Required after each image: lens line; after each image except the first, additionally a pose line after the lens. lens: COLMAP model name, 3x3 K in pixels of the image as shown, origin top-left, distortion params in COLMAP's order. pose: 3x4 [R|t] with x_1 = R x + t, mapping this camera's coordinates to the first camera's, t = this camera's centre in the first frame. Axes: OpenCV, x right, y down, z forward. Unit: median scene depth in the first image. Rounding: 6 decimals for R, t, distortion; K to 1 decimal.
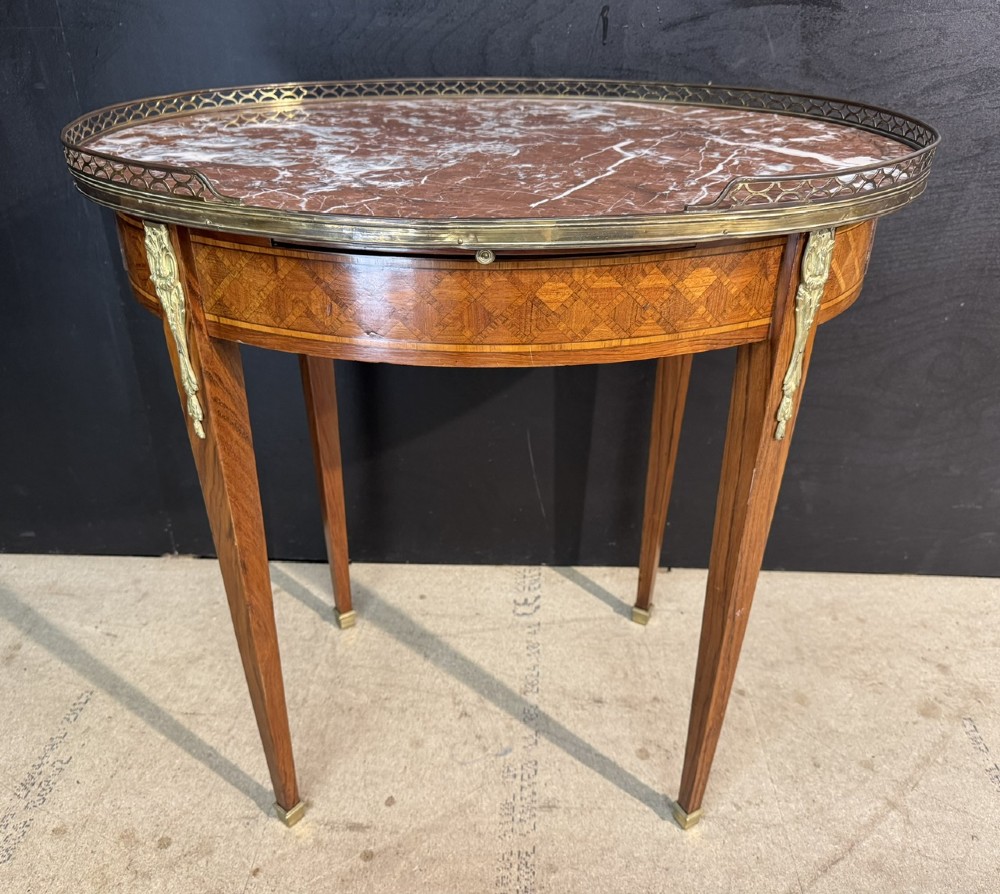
lens RADIAL K [[866.1, 0, 476.4], [0, 866.1, 447.9], [0, 0, 1]] dist [-0.000586, -0.011047]
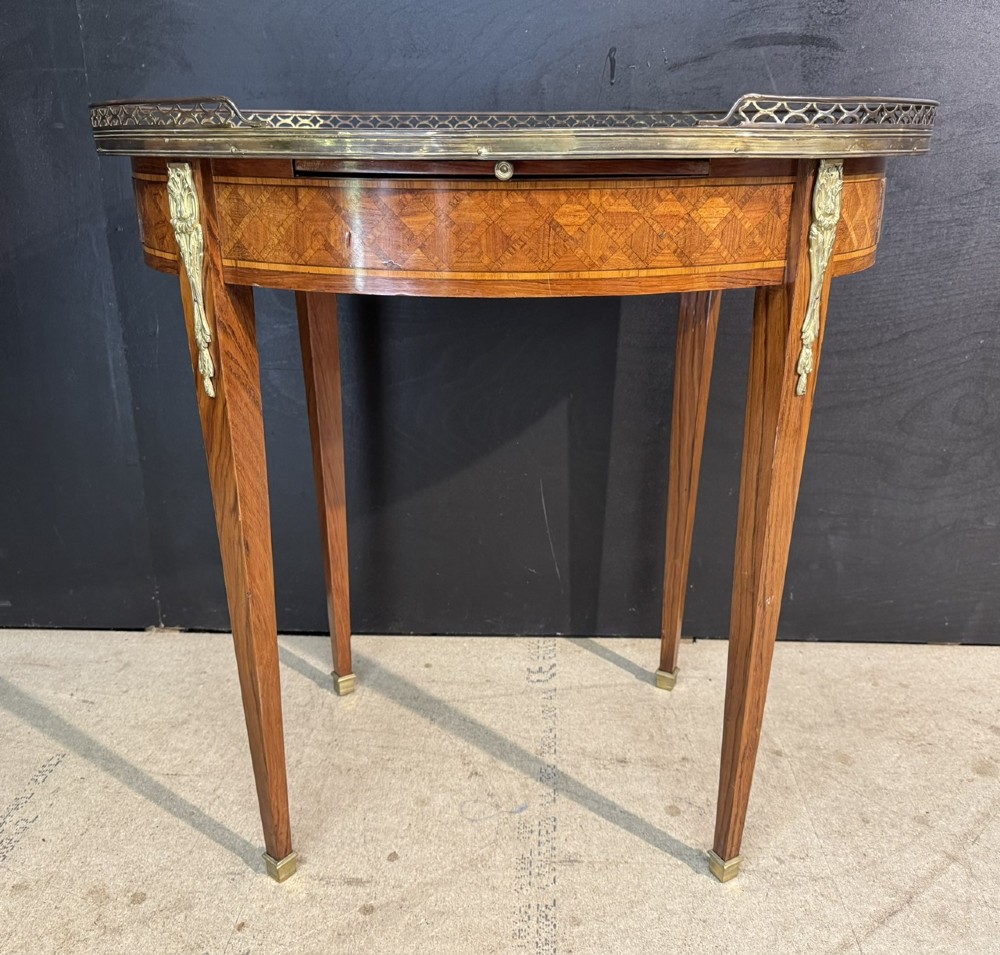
lens RADIAL K [[930.9, 0, 486.4], [0, 930.9, 473.6], [0, 0, 1]] dist [-0.005699, 0.000000]
pose [[0.999971, 0.000692, 0.007532, -0.010586], [0.000577, 0.985932, -0.167145, 0.180408], [-0.007542, 0.167145, 0.985904, -0.015141]]
